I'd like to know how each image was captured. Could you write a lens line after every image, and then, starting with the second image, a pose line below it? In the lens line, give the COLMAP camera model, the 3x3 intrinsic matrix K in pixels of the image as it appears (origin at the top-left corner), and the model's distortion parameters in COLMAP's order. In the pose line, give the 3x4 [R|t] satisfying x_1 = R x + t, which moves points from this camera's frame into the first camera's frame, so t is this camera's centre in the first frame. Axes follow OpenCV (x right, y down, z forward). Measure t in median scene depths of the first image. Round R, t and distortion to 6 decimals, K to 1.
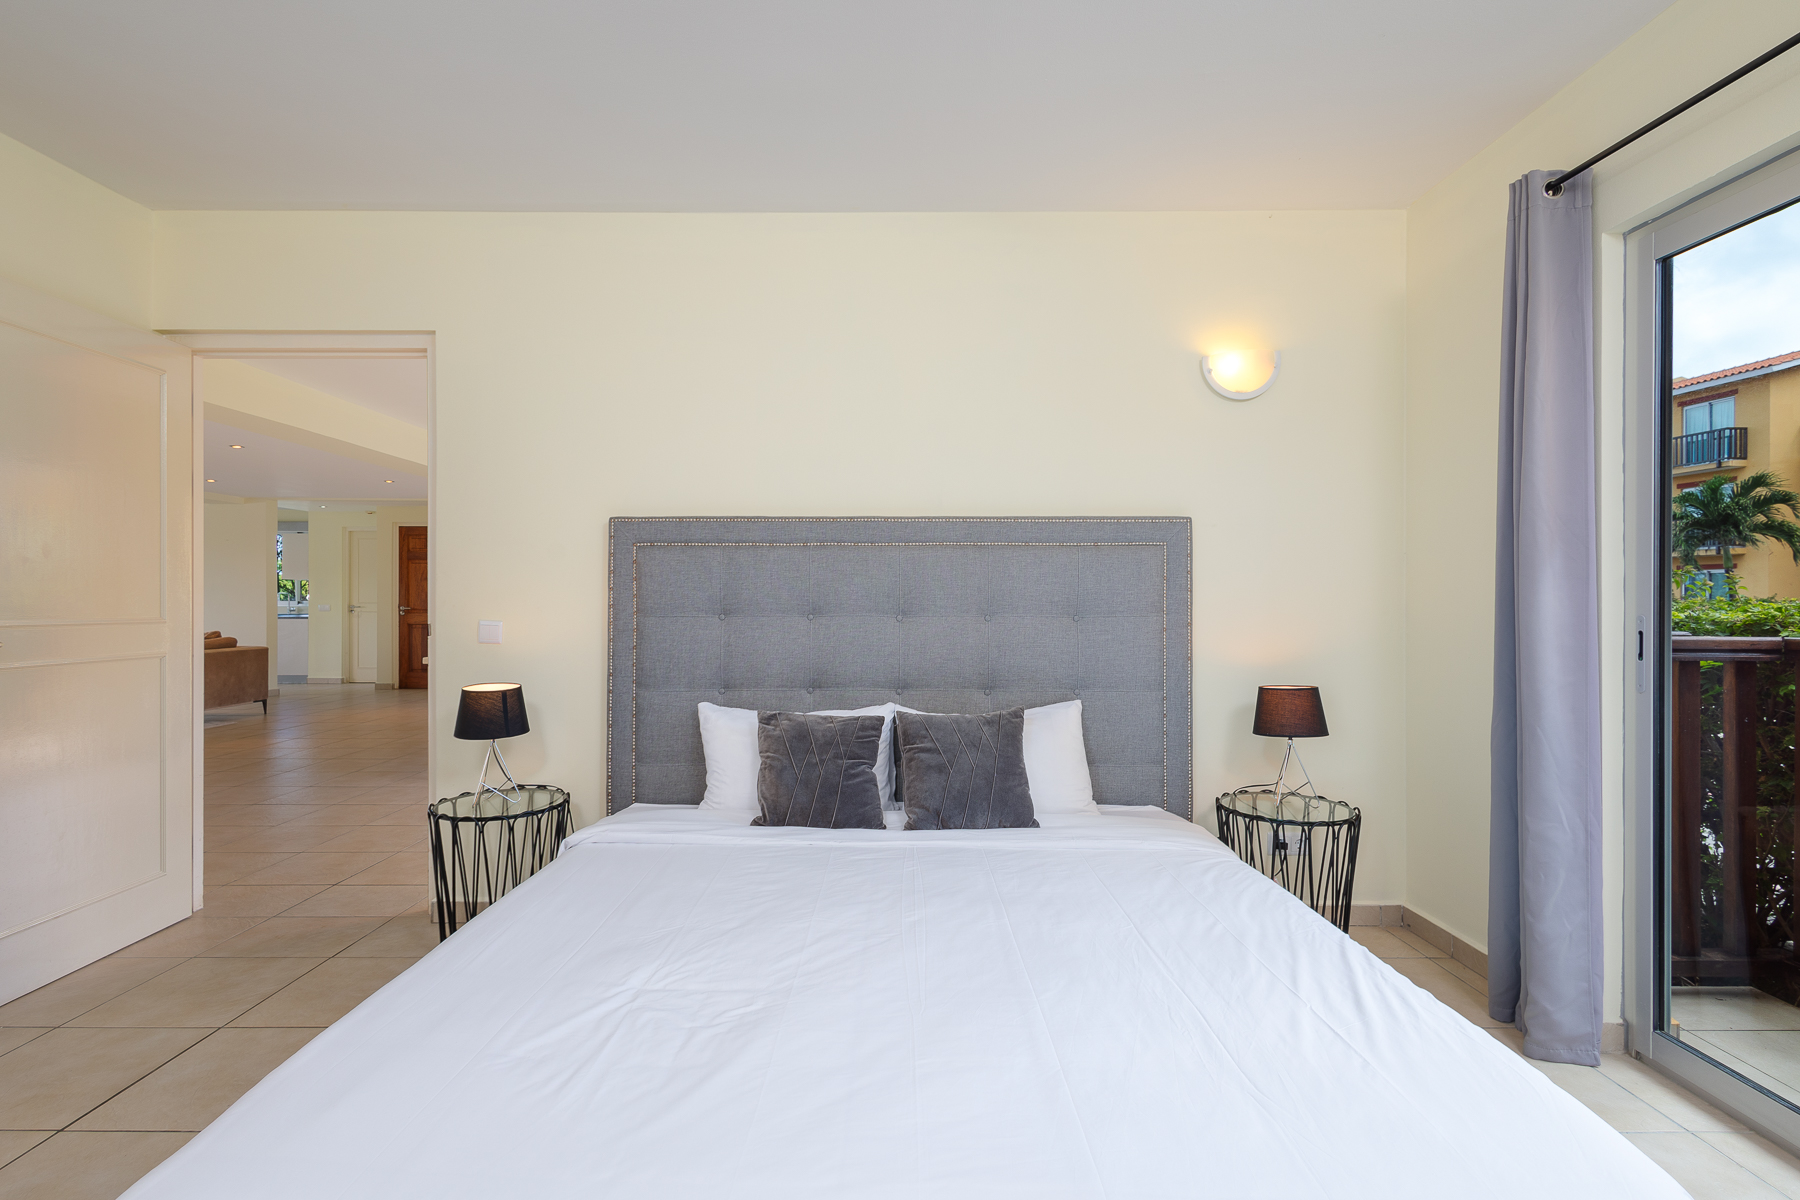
lens RADIAL K [[834.5, 0, 898.3], [0, 834.5, 598.3], [0, 0, 1]] dist [0.003121, -0.000219]
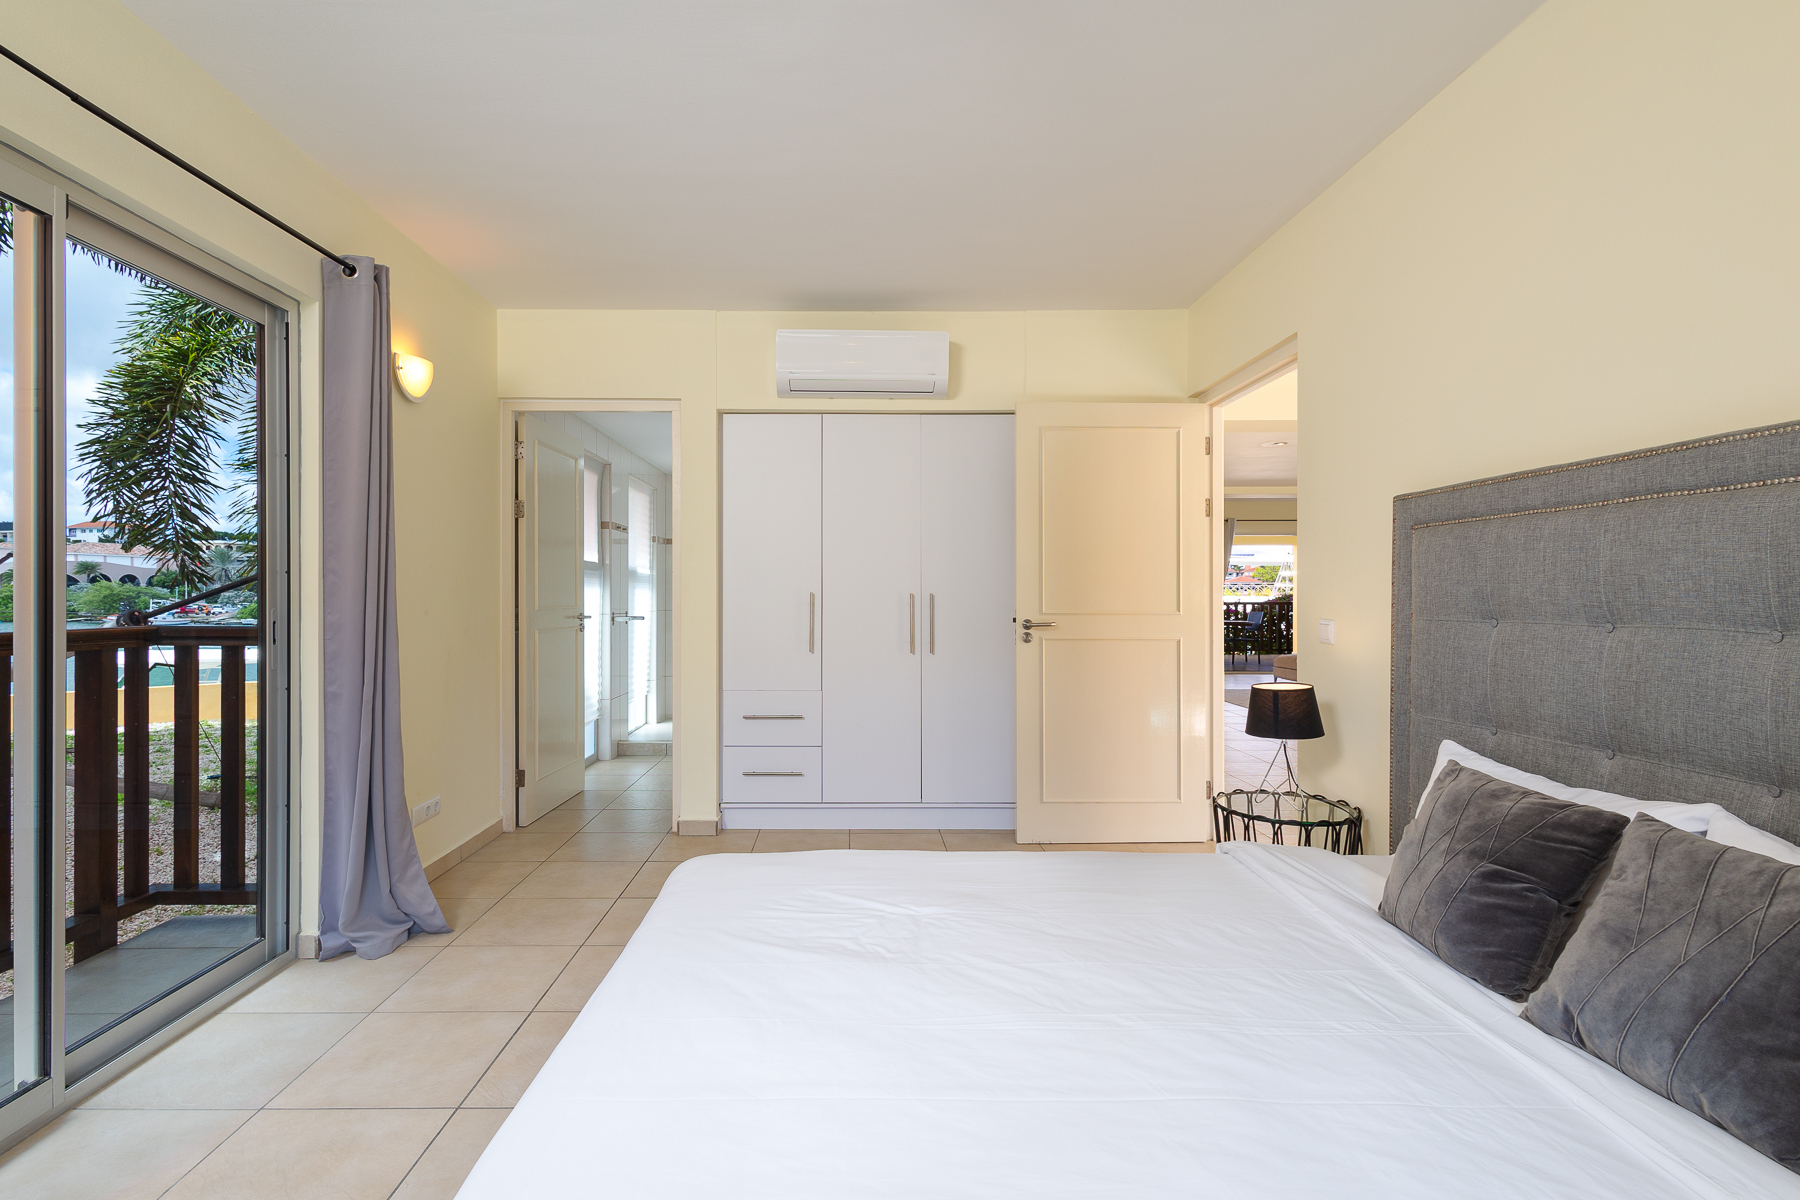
lens RADIAL K [[834.5, 0, 827.7], [0, 834.5, 594.9], [0, 0, 1]] dist [0.003121, -0.000219]
pose [[0.006232, -0.002674, -0.999977, 0.497130], [-0.009431, 0.999952, -0.002732, 0.006996], [0.999936, 0.009448, 0.006207, 0.479181]]
